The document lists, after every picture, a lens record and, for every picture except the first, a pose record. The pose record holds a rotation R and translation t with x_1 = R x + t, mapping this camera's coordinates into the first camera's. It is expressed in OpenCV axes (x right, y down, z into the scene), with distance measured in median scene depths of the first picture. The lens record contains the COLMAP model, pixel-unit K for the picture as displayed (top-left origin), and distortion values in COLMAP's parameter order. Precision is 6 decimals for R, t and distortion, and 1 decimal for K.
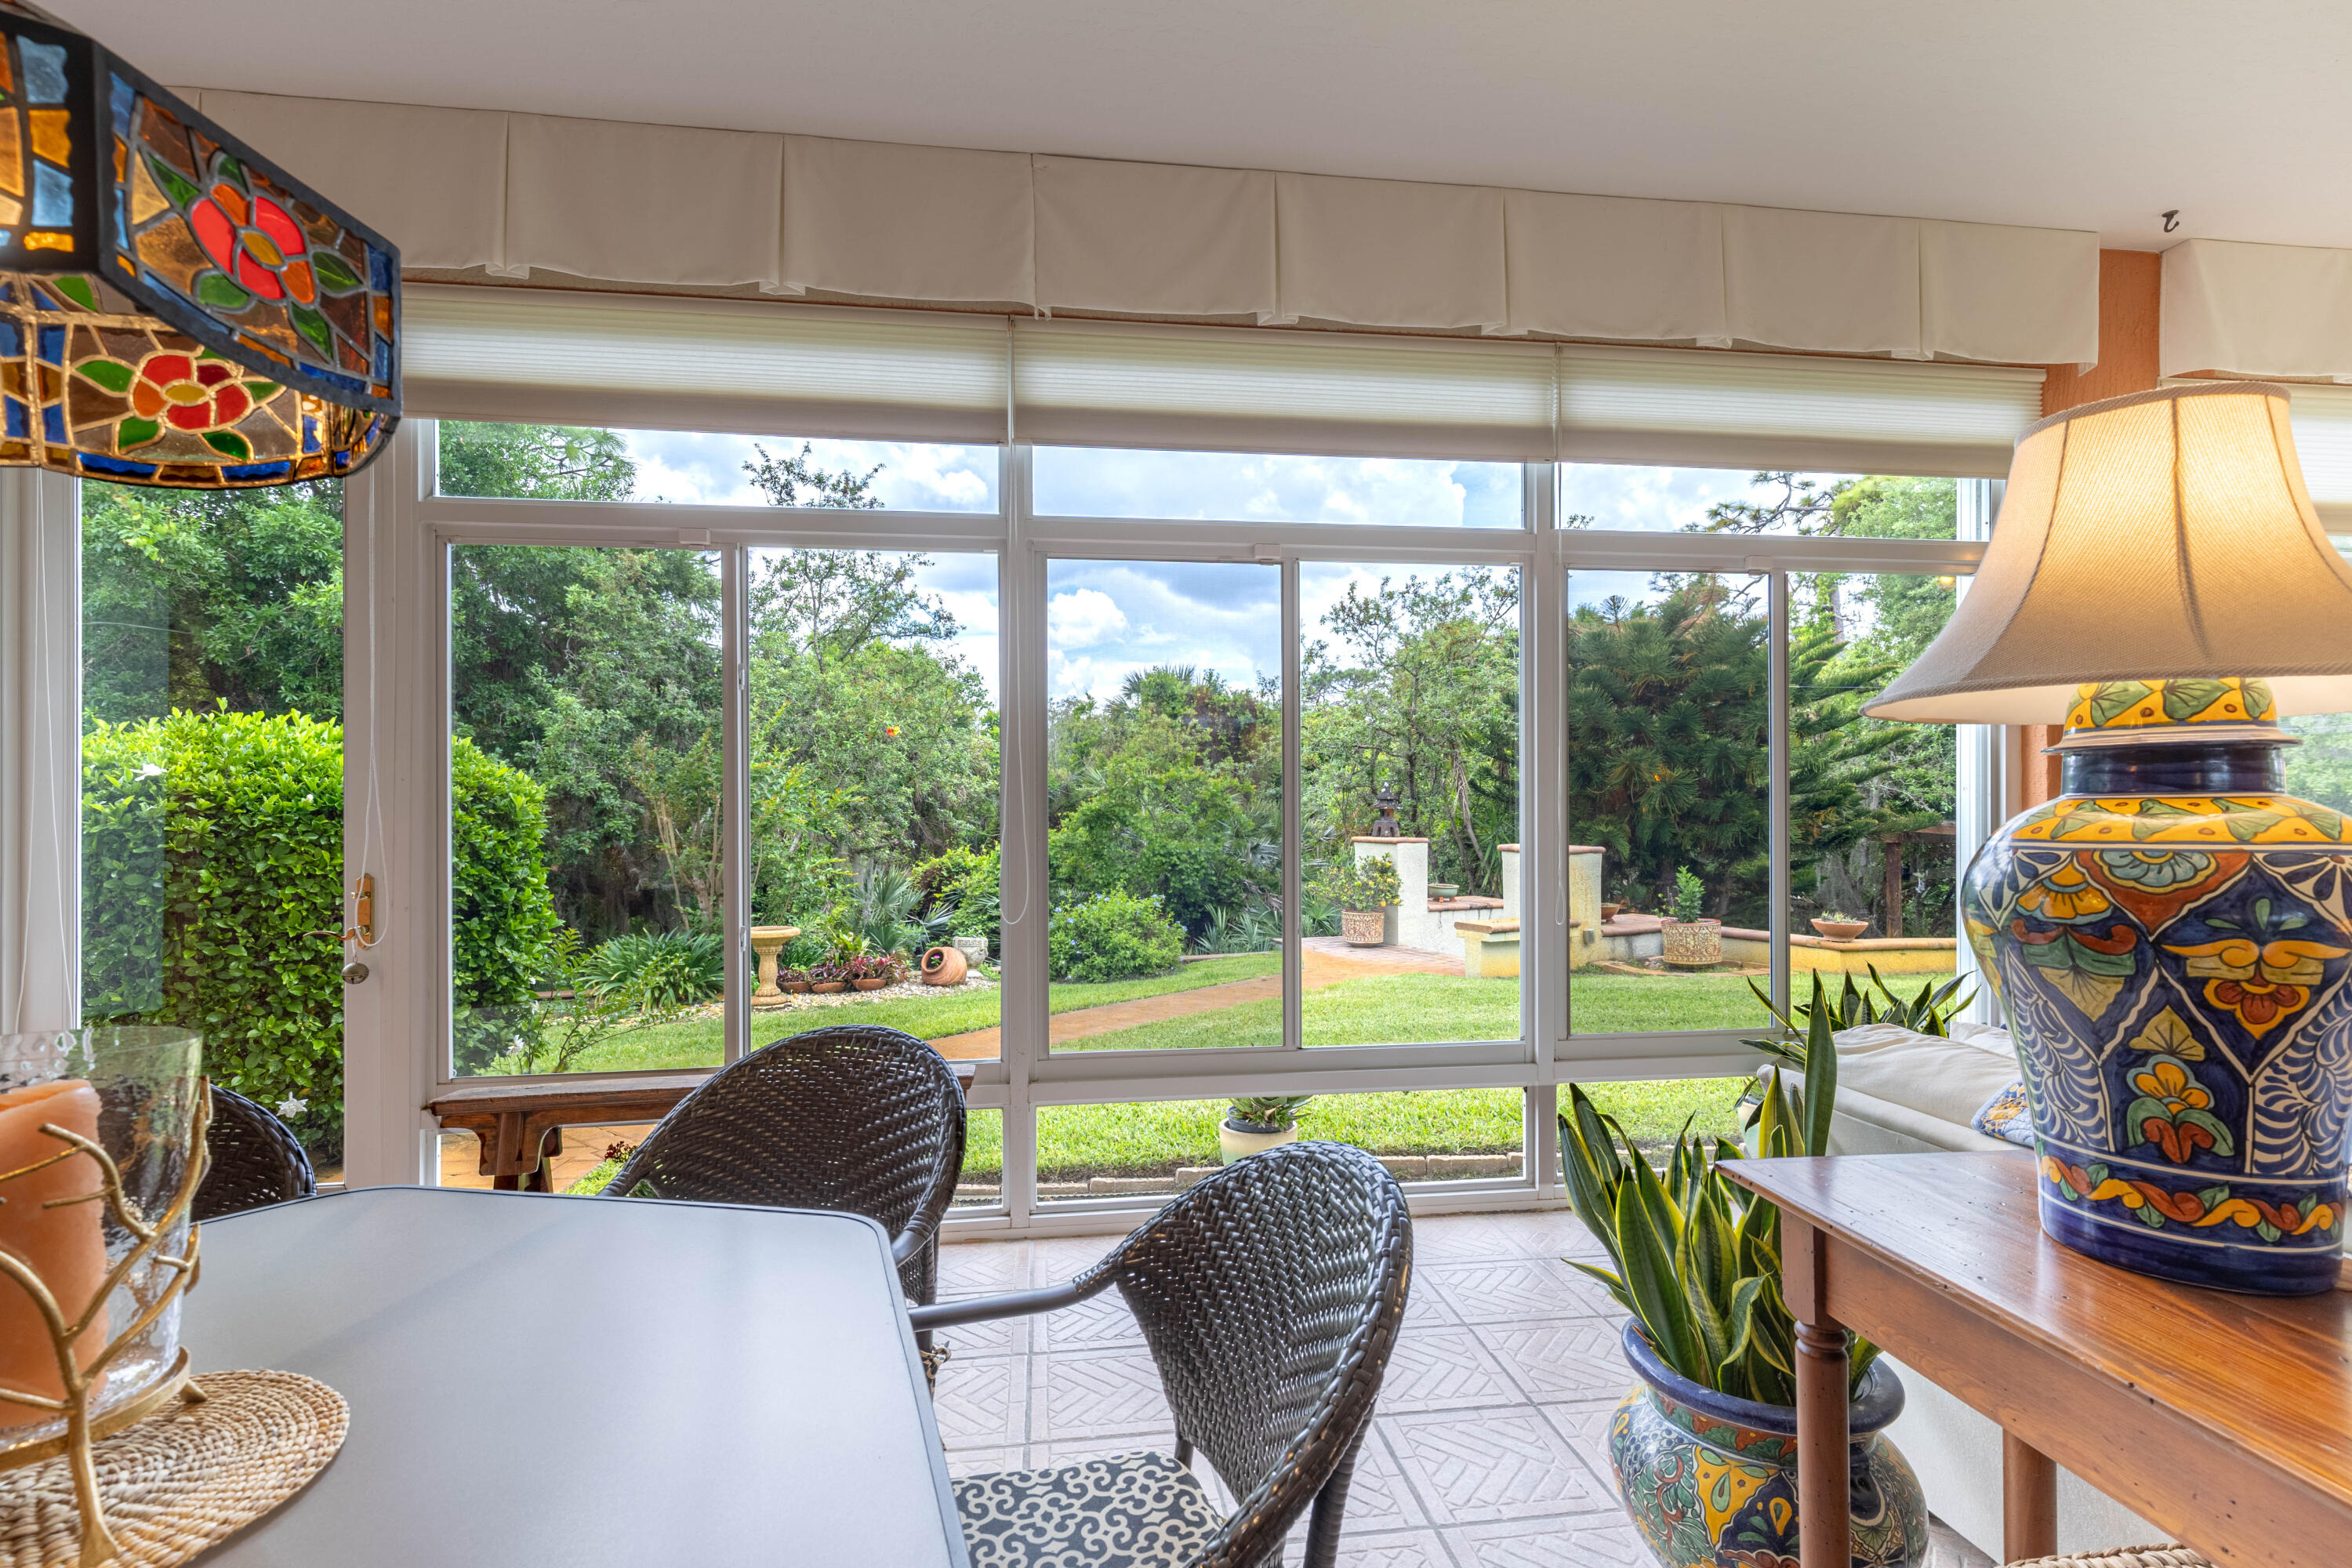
lens RADIAL K [[1051.7, 0, 1186.6], [0, 1051.7, 791.7], [0, 0, 1]] dist [0.003007, -0.000521]
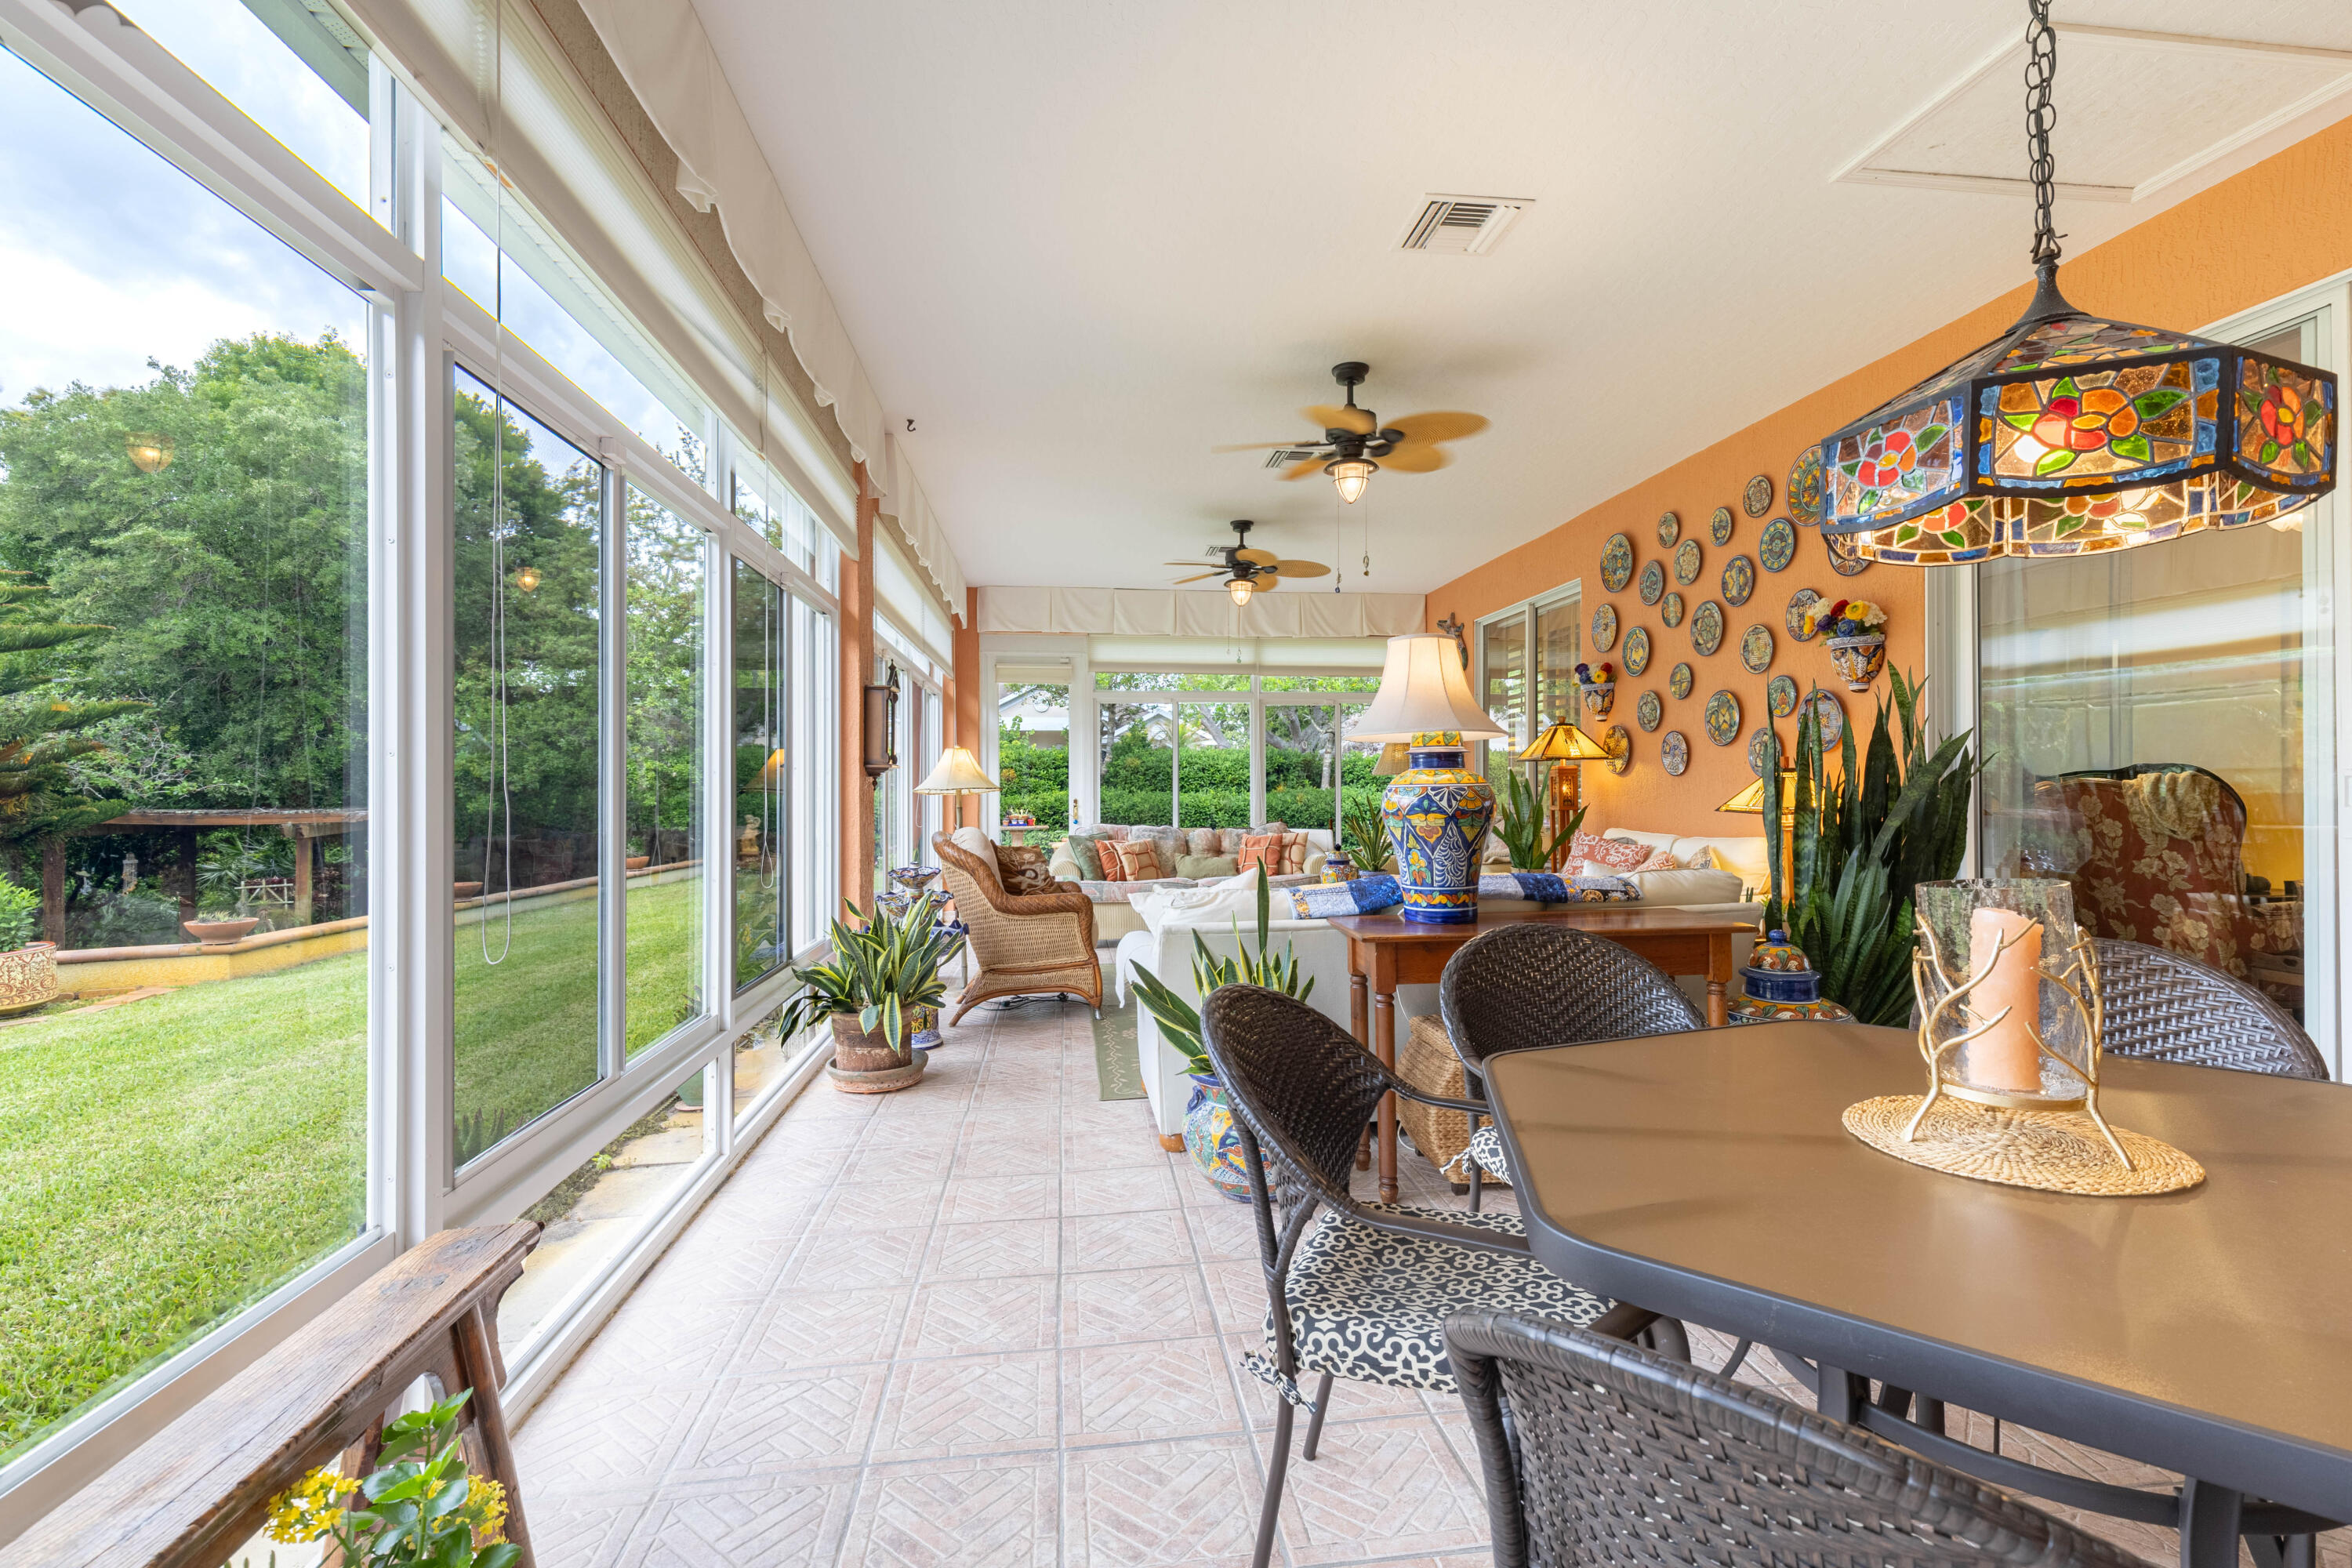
lens RADIAL K [[1051.7, 0, 1162.8], [0, 1051.7, 765.7], [0, 0, 1]] dist [0.003007, -0.000521]
pose [[0.029838, 0.021690, 0.999319, -0.218392], [-0.006474, 0.999748, -0.021506, 0.006819], [-0.999534, -0.005828, 0.029971, 0.178159]]
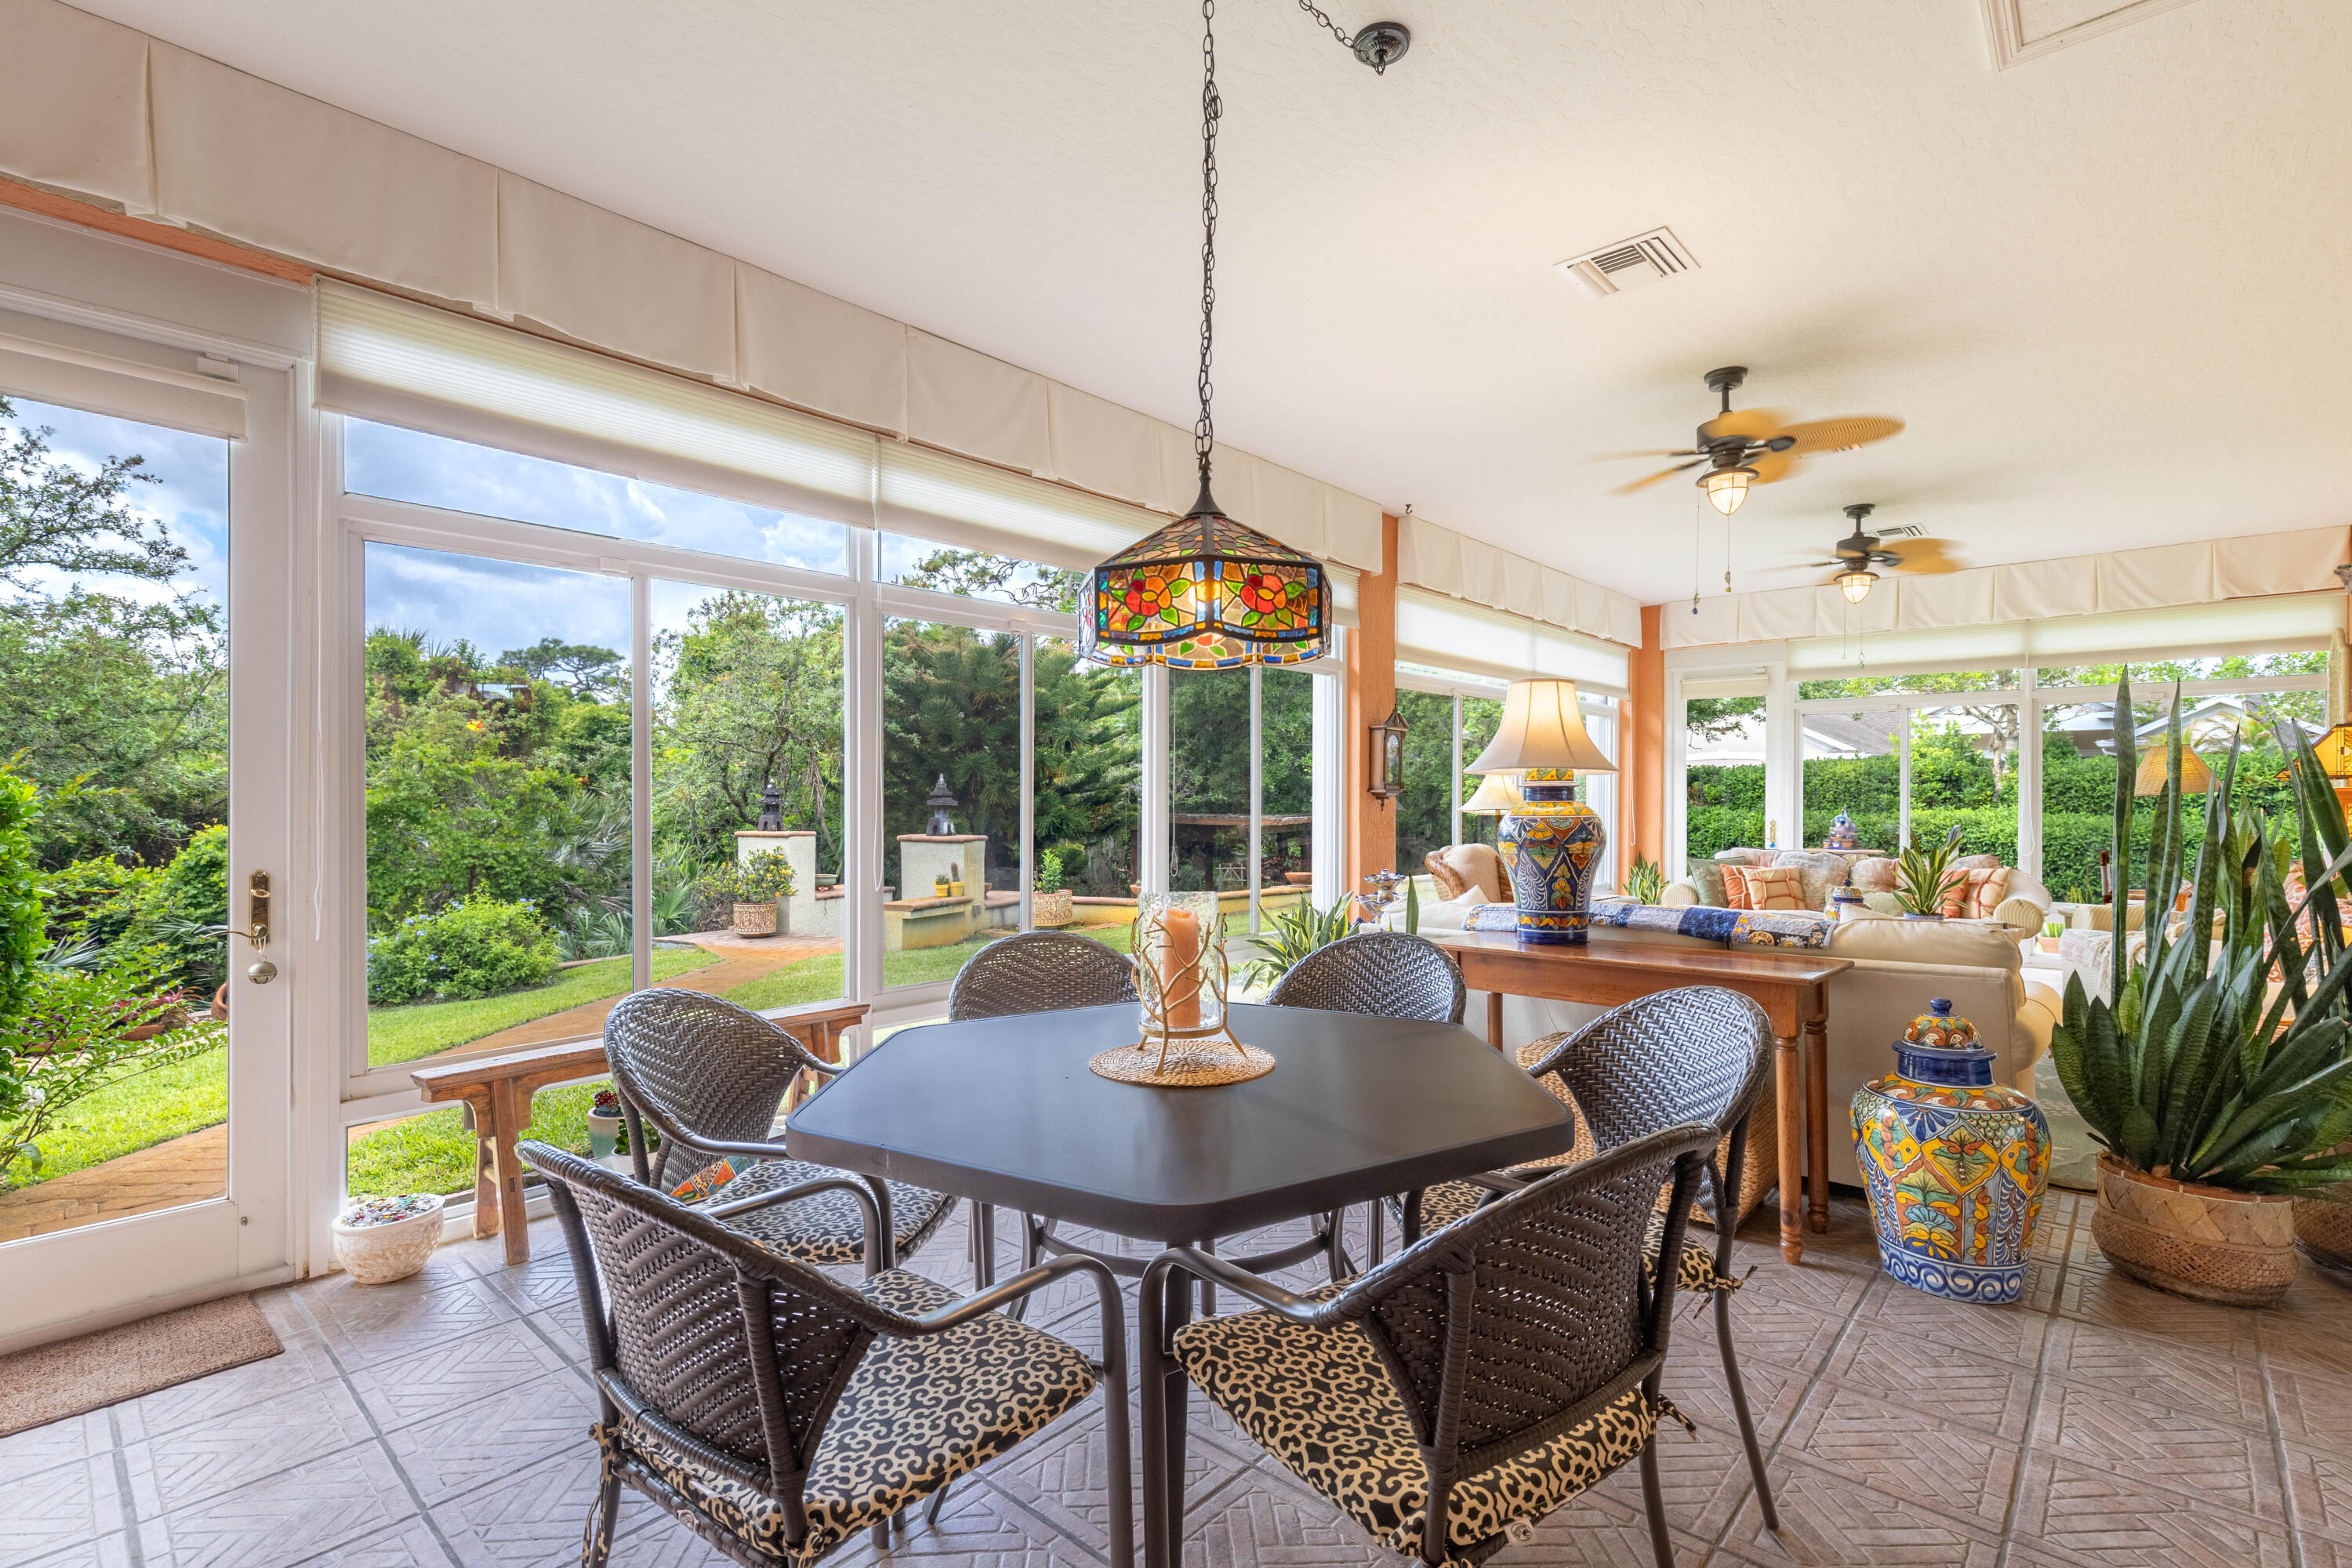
lens RADIAL K [[1051.7, 0, 1178.0], [0, 1051.7, 793.7], [0, 0, 1]] dist [0.003007, -0.000521]
pose [[0.771230, 0.007426, 0.636513, -0.211453], [-0.011434, 0.999932, 0.002189, -0.001475], [-0.636454, -0.008966, 0.771263, -0.080214]]
